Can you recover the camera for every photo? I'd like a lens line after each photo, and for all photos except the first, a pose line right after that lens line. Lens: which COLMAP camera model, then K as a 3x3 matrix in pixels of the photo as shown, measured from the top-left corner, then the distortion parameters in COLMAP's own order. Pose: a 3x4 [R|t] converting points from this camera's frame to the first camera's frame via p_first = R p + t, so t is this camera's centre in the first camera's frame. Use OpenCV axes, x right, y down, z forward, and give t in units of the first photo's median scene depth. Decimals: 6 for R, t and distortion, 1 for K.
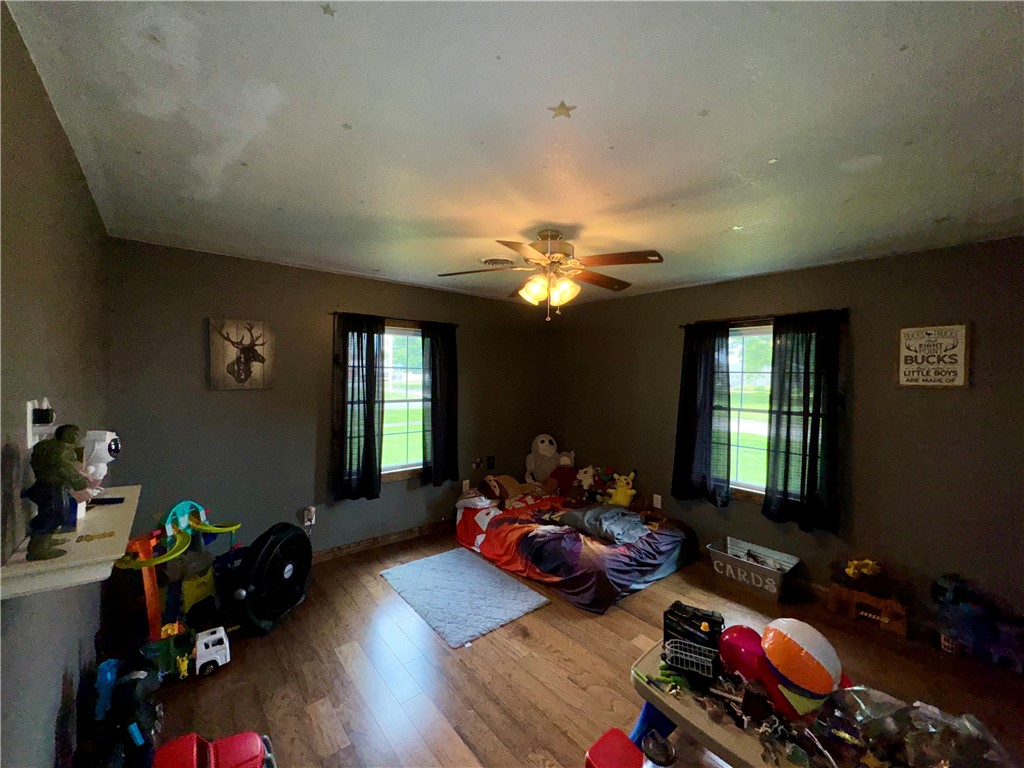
lens RADIAL K [[411.1, 0, 510.9], [0, 411.1, 385.8], [0, 0, 1]] dist [-0.000986, -0.001135]
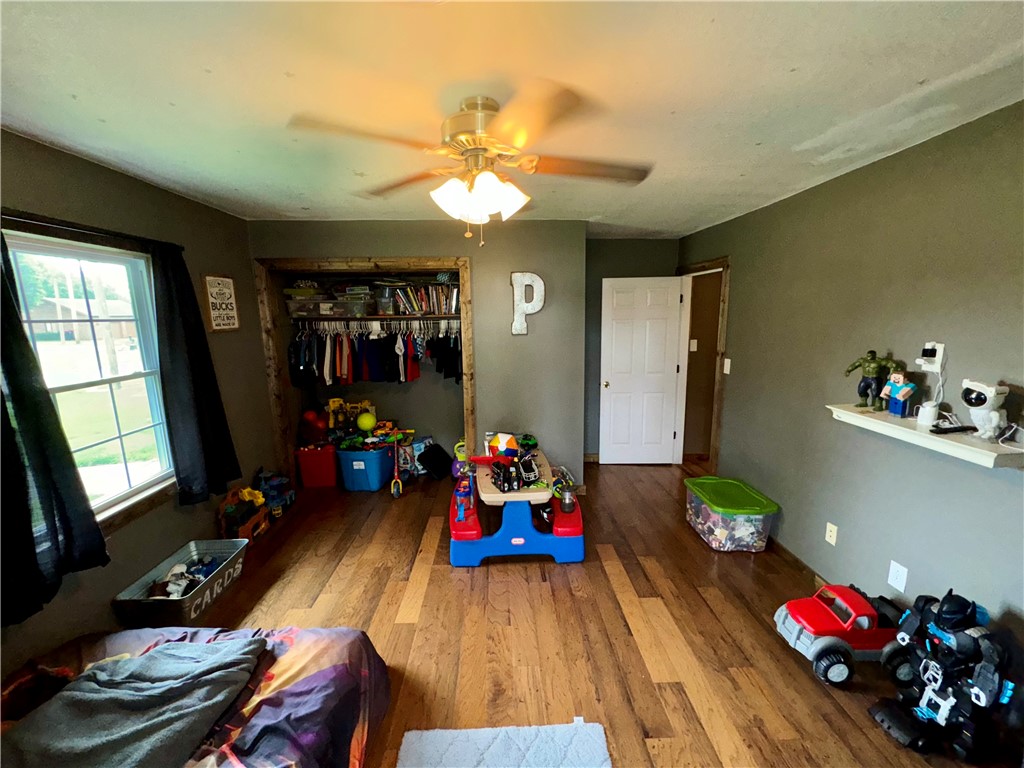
lens RADIAL K [[411.1, 0, 511.5], [0, 411.1, 384.5], [0, 0, 1]] dist [-0.000986, -0.001135]
pose [[-0.788679, -0.111225, 0.604661, -0.349541], [0.015513, 0.979586, 0.200426, -0.066733], [-0.614610, 0.167451, -0.770853, 1.414081]]
